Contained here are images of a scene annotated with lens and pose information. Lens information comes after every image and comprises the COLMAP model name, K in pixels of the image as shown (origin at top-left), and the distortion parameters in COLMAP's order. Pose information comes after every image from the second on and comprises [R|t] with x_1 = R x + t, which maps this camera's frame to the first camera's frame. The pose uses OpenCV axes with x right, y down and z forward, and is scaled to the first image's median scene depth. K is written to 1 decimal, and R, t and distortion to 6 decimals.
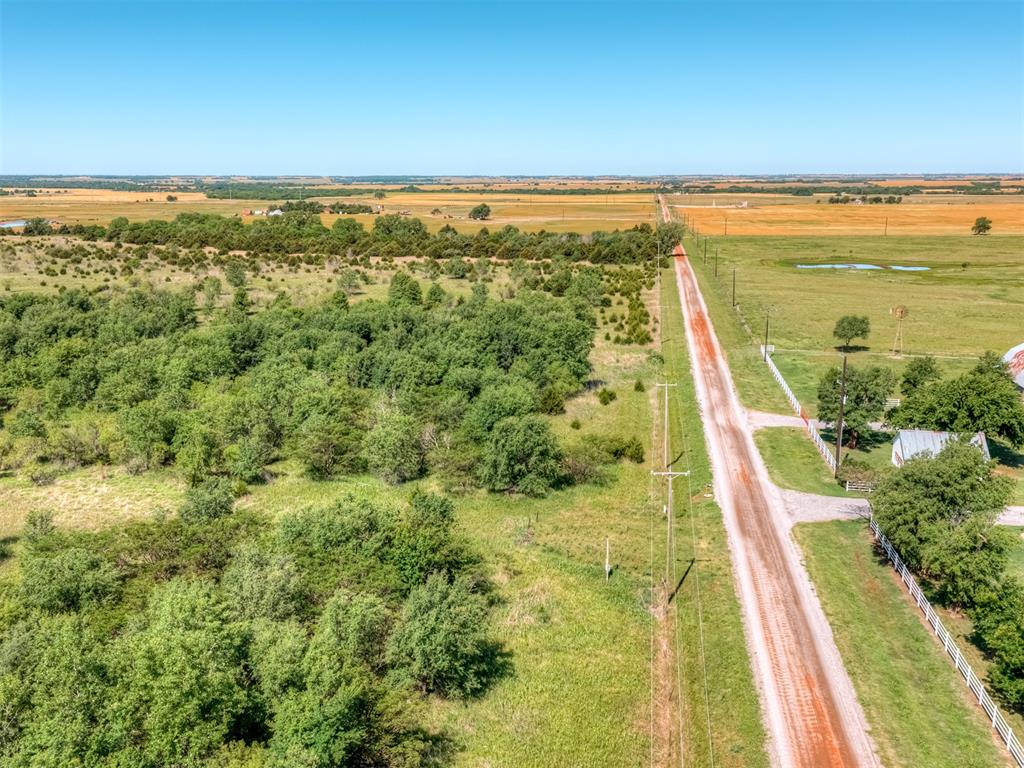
lens RADIAL K [[921.3, 0, 503.7], [0, 921.3, 384.6], [0, 0, 1]] dist [0.068705, -0.083228]
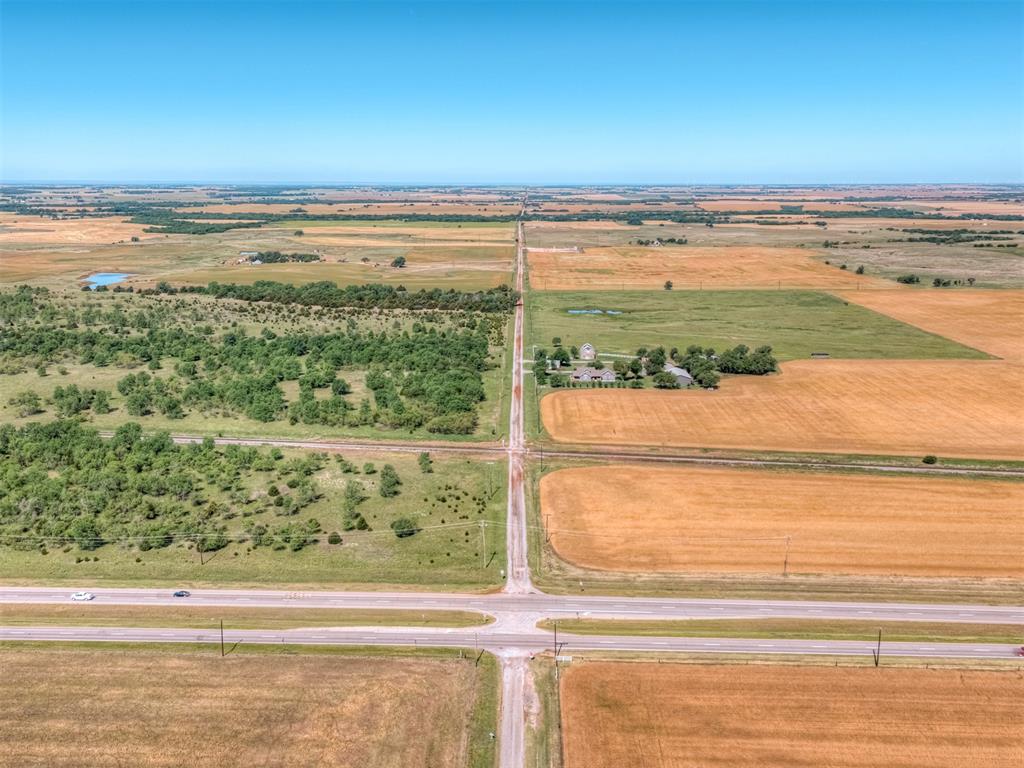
lens RADIAL K [[921.3, 0, 503.7], [0, 921.3, 384.6], [0, 0, 1]] dist [0.068705, -0.083228]
pose [[0.990071, -0.025817, 0.138178, -0.165919], [0.026721, 0.999632, -0.004691, 0.060678], [-0.138007, 0.008337, 0.990396, -1.247523]]
